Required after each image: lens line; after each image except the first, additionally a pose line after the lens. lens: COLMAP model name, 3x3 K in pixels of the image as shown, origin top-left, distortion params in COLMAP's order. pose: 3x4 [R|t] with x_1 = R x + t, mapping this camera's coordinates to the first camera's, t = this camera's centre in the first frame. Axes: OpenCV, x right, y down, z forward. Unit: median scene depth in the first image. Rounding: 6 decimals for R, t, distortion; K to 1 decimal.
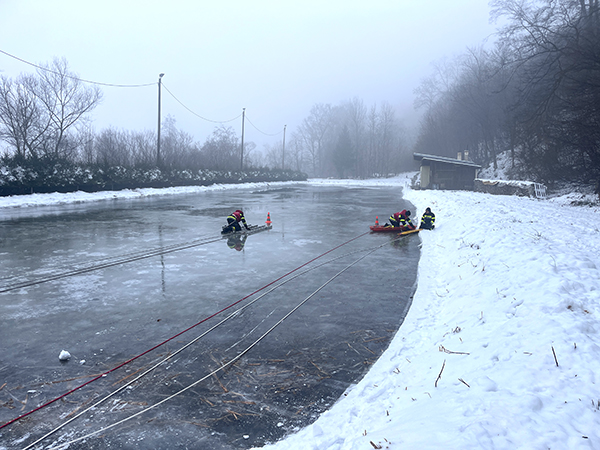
lens RADIAL K [[440.5, 0, 300.0], [0, 440.5, 225.0], [0, 0, 1]] dist [0.063330, -0.075117]
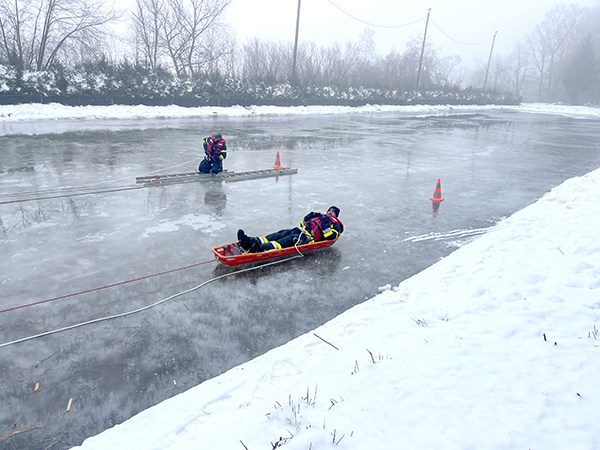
lens RADIAL K [[440.5, 0, 300.0], [0, 440.5, 225.0], [0, 0, 1]] dist [0.063330, -0.075117]
pose [[0.889910, 0.161071, -0.426751, 0.107578], [-0.085505, 0.977900, 0.190790, -0.021553], [0.448051, -0.133296, 0.884015, 0.193370]]
